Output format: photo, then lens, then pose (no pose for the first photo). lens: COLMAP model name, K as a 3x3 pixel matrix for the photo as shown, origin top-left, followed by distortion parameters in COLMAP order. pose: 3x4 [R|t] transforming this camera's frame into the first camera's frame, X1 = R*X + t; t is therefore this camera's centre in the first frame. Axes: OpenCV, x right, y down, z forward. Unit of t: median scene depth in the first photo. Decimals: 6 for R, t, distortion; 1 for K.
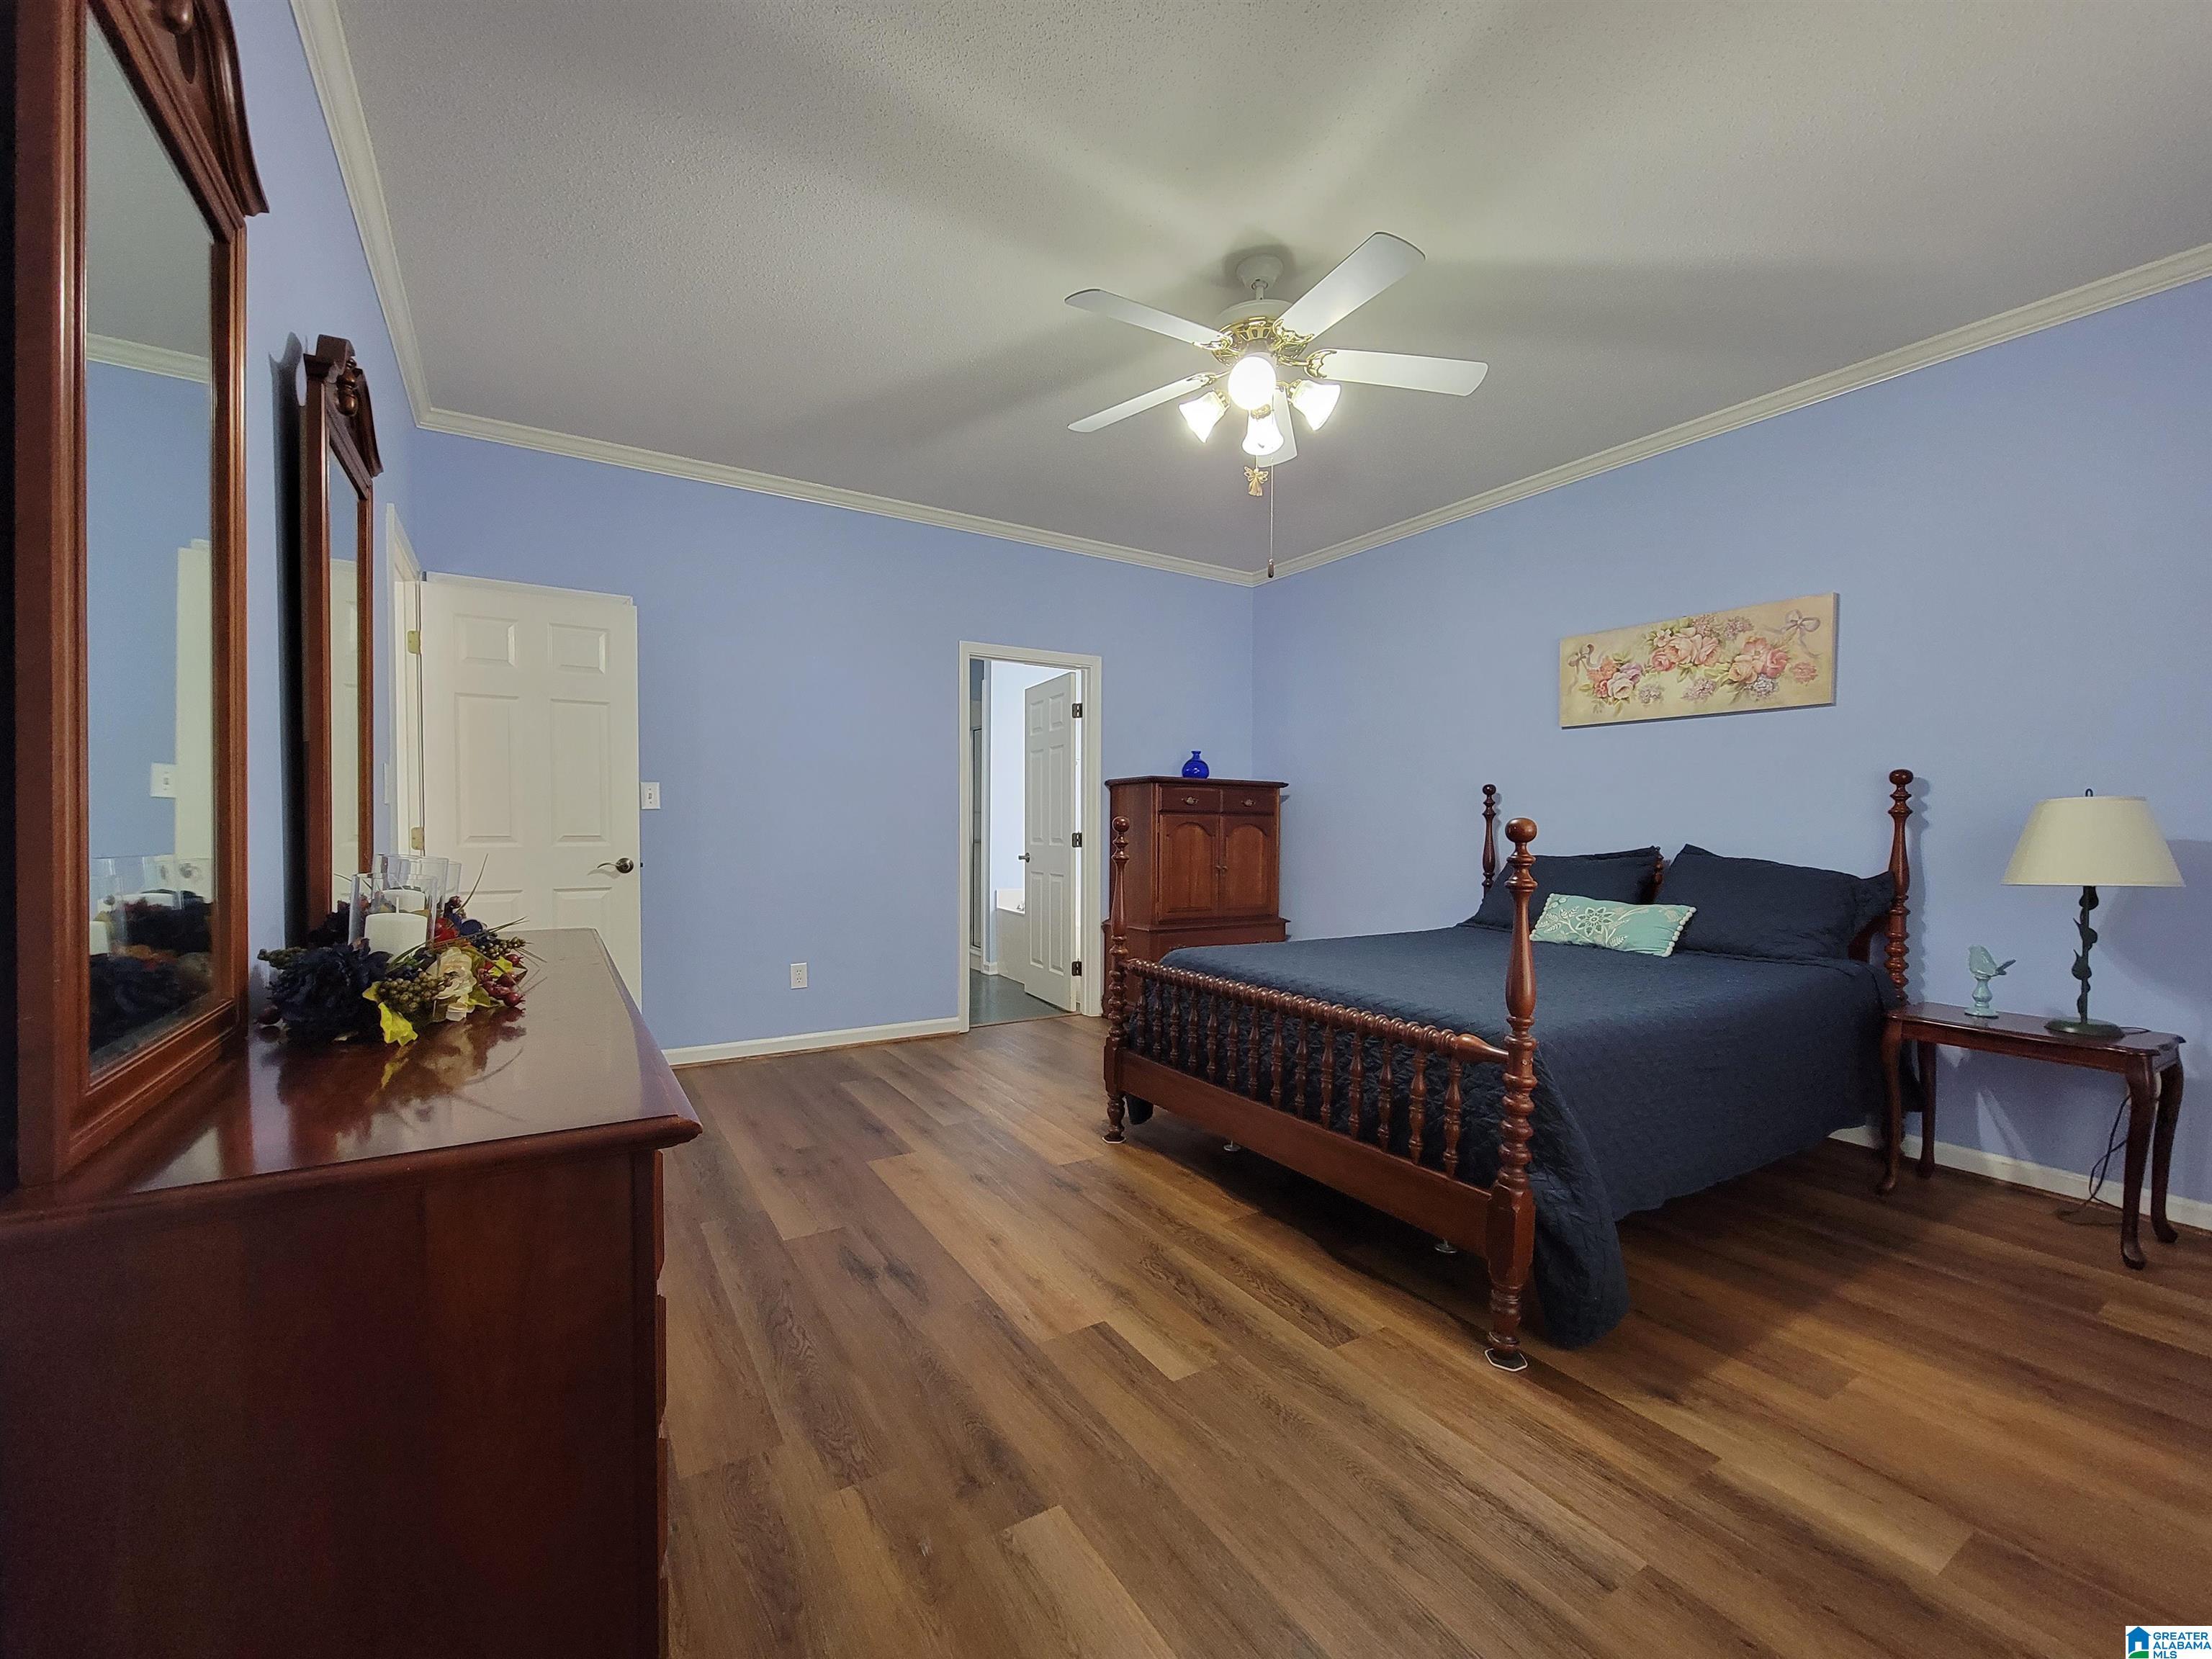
lens RADIAL K [[906.0, 0, 1101.6], [0, 906.0, 837.2], [0, 0, 1]] dist [-0.002549, -0.000301]
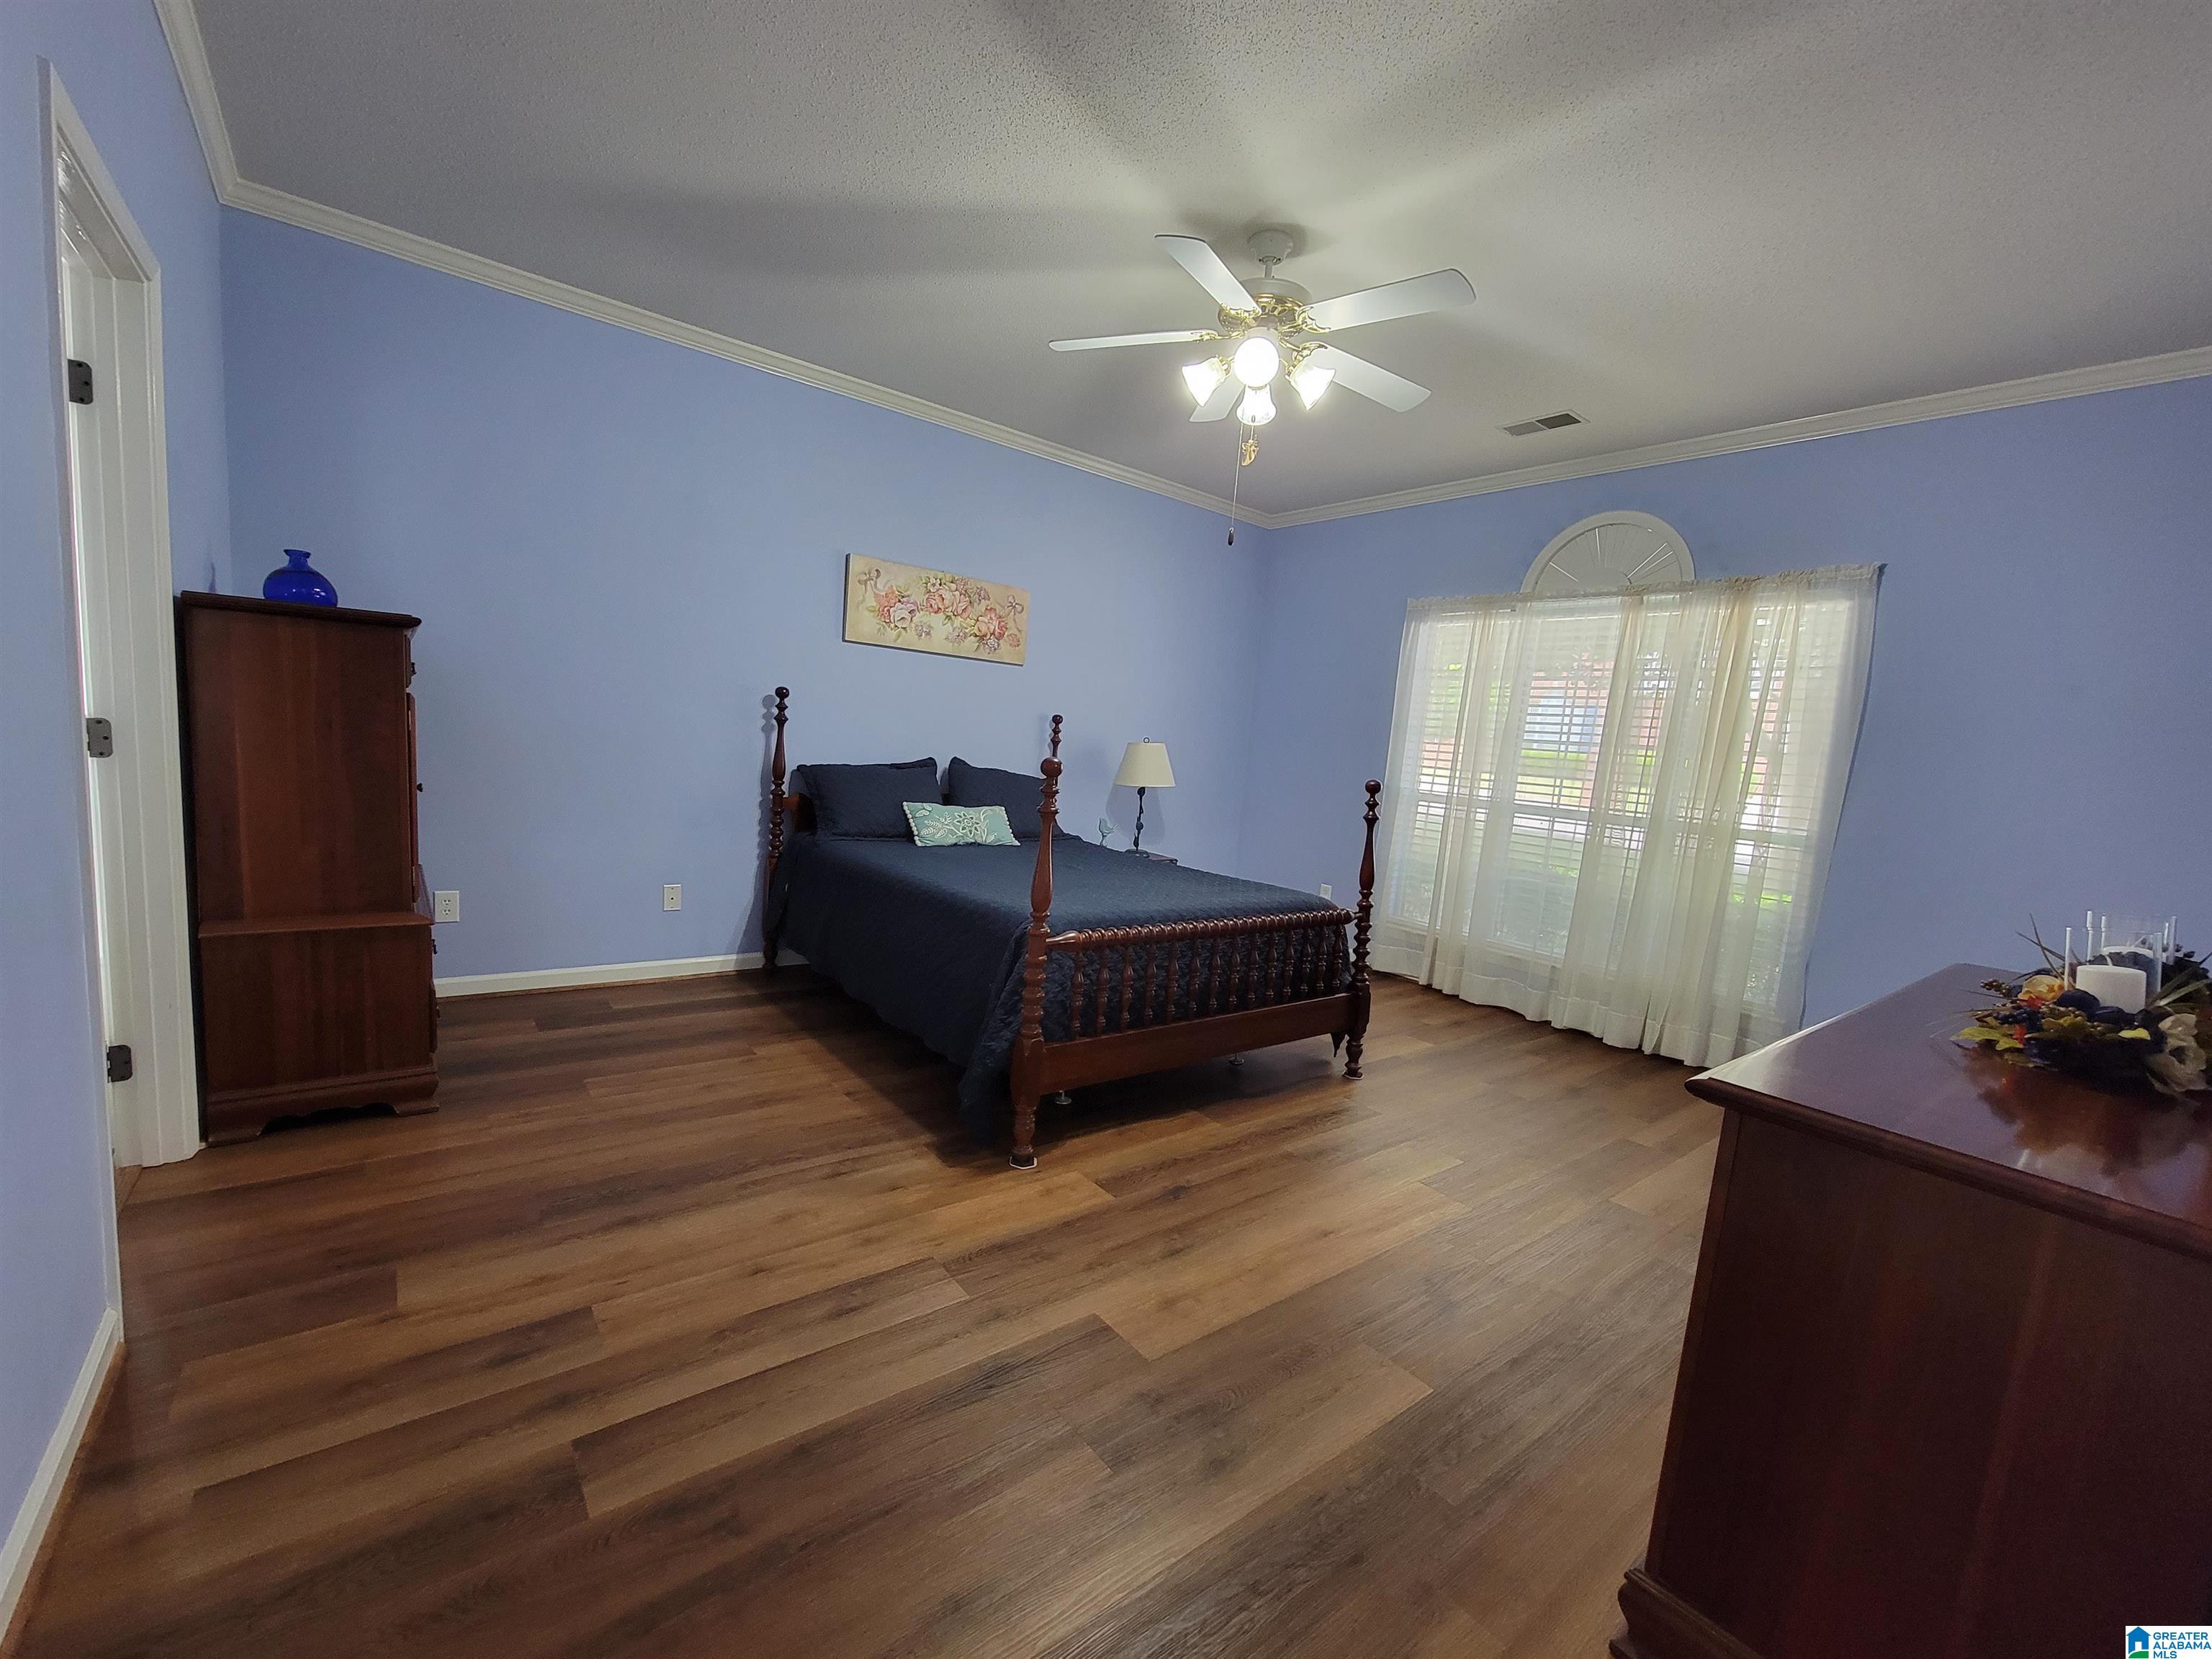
lens RADIAL K [[906.0, 0, 1100.7], [0, 906.0, 838.7], [0, 0, 1]] dist [-0.002549, -0.000301]
pose [[-0.107899, -0.123785, 0.986425, -0.671072], [-0.069988, 0.990702, 0.116666, -0.042005], [-0.991695, -0.056450, -0.115560, 0.935810]]
